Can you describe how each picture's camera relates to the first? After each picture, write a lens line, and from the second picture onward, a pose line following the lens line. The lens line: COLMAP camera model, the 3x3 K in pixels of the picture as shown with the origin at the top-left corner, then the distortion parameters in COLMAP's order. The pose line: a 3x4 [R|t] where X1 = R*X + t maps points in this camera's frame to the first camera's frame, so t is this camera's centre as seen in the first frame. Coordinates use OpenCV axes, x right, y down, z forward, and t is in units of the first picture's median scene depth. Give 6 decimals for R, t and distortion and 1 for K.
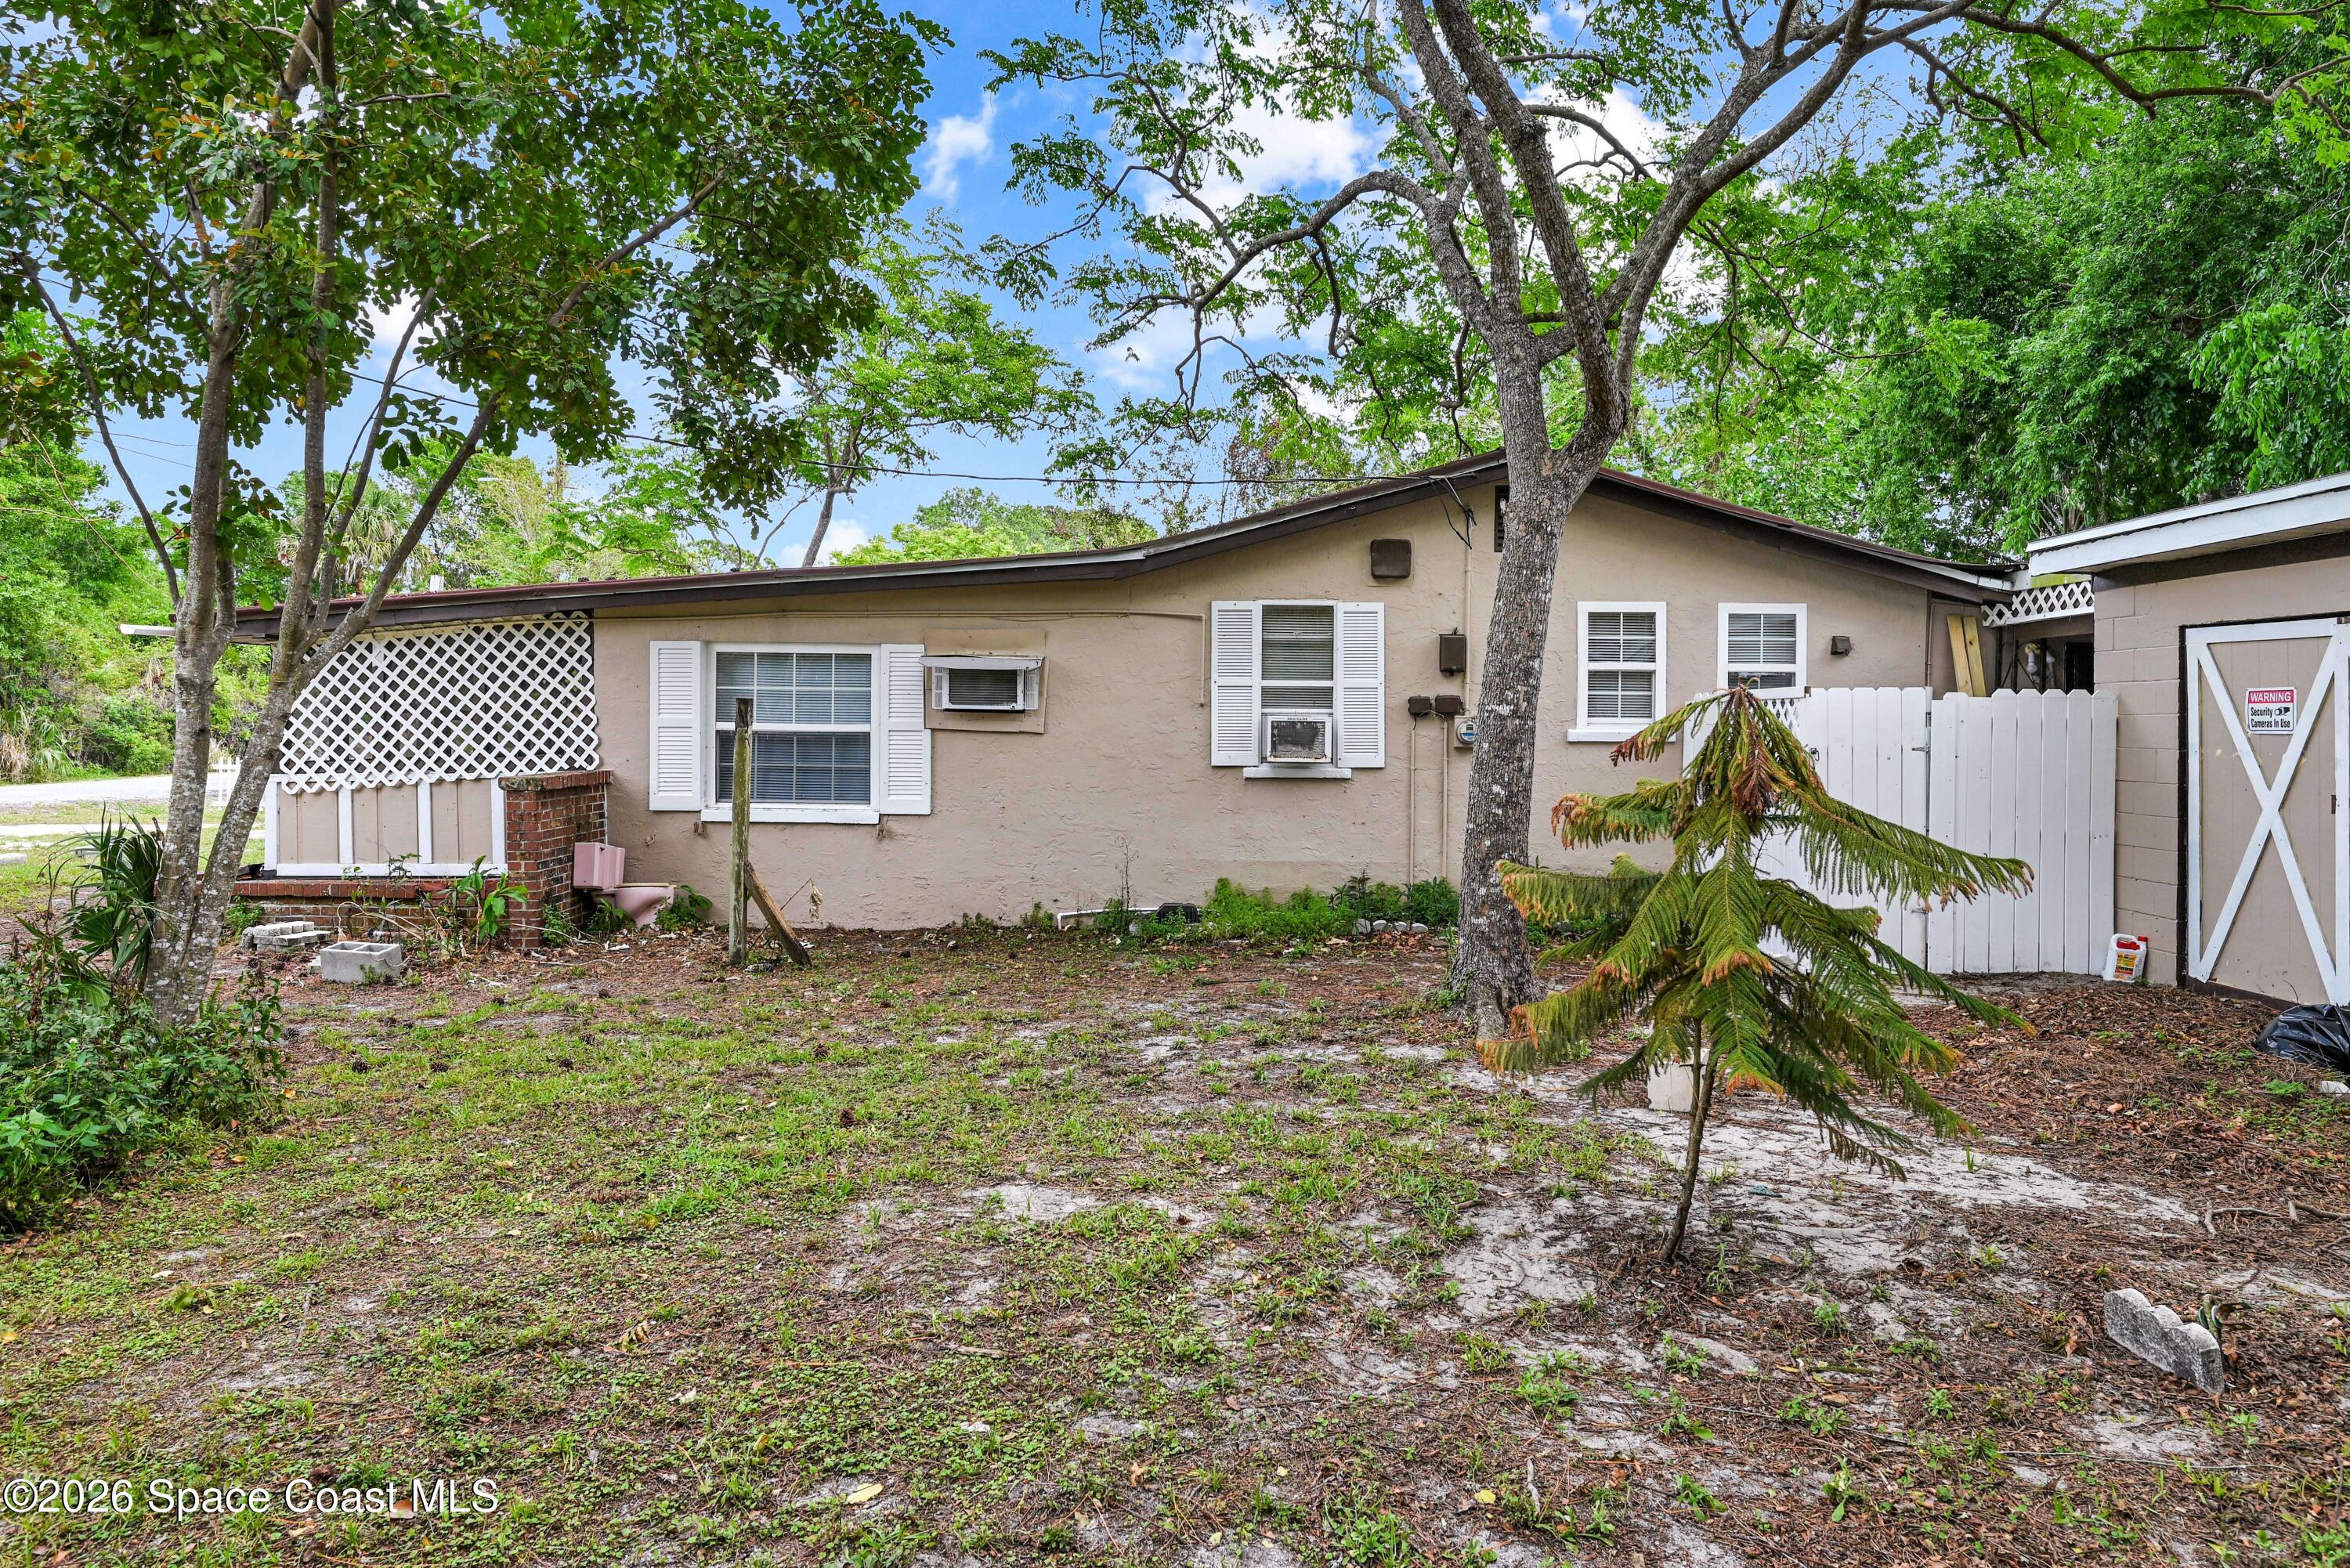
lens RADIAL K [[1423.9, 0, 1175.0], [0, 1423.9, 784.0], [0, 0, 1]] dist [0.005582, 0.001004]
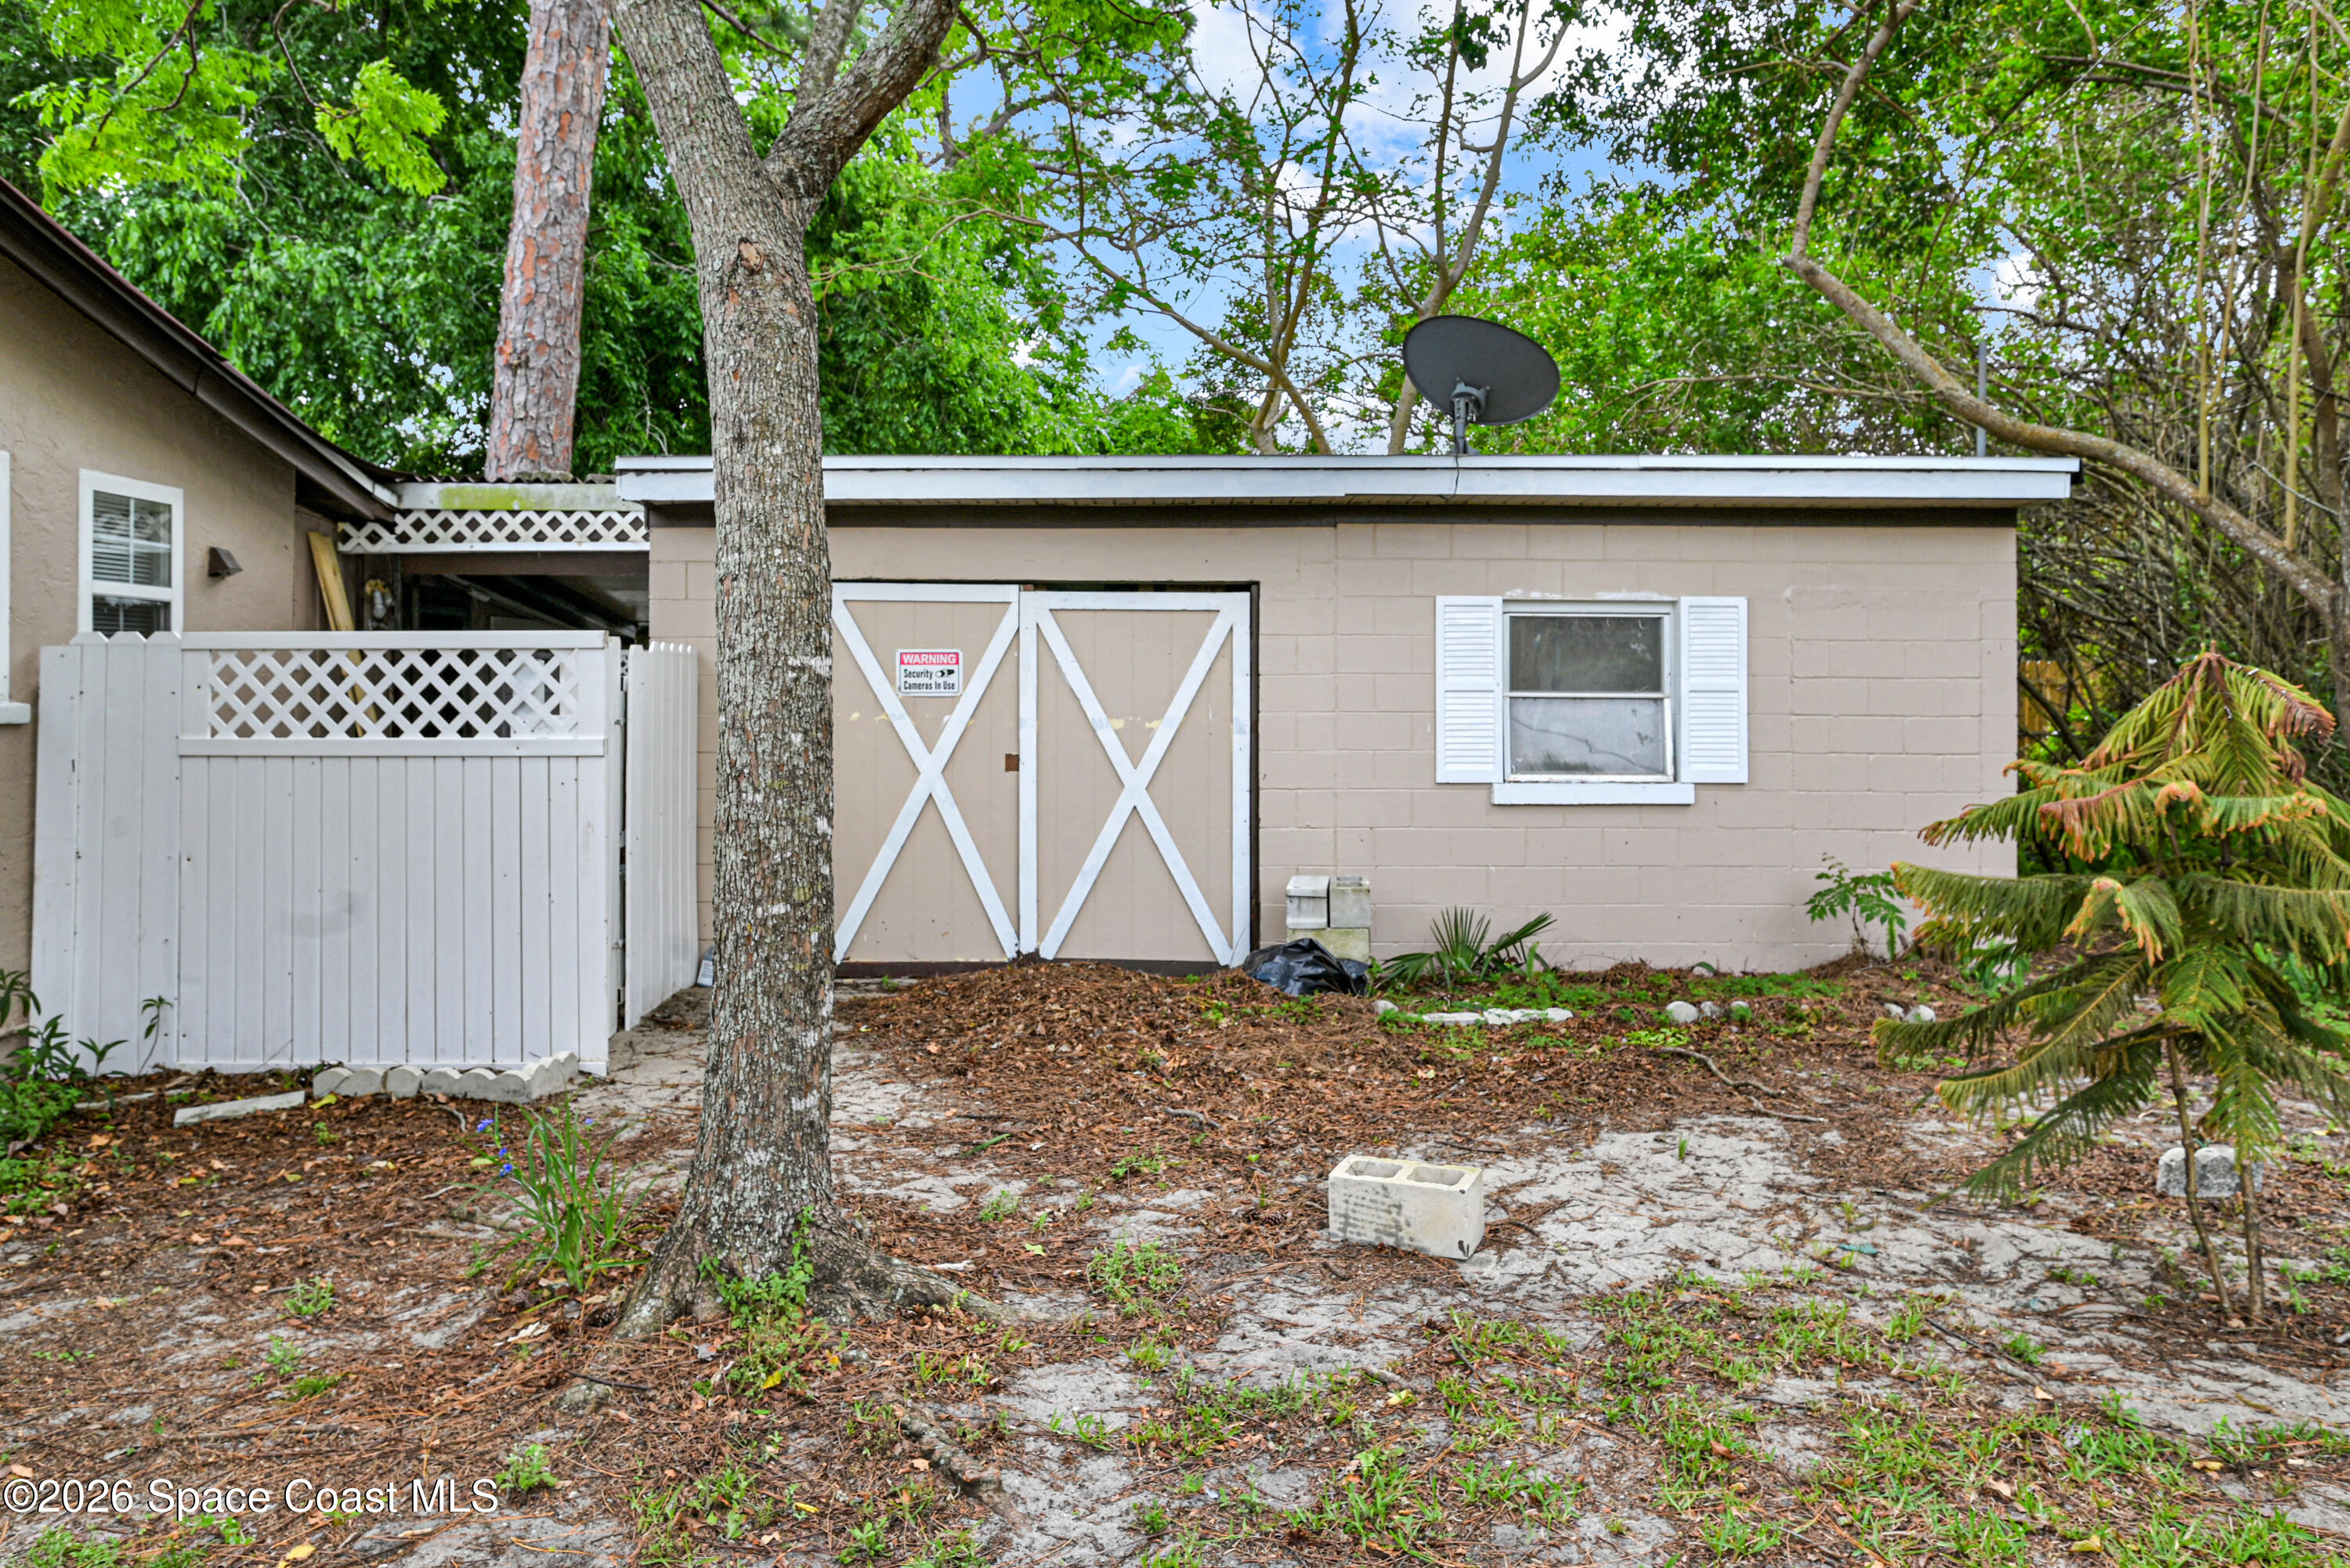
lens RADIAL K [[1507.1, 0, 1174.0], [0, 1507.1, 681.7], [0, 0, 1]] dist [-0.004252, -0.001833]
pose [[-0.005471, -0.002662, 0.999981, -0.220117], [0.043256, 0.999060, 0.002896, -0.031876], [-0.999049, 0.043271, -0.005351, 0.654095]]
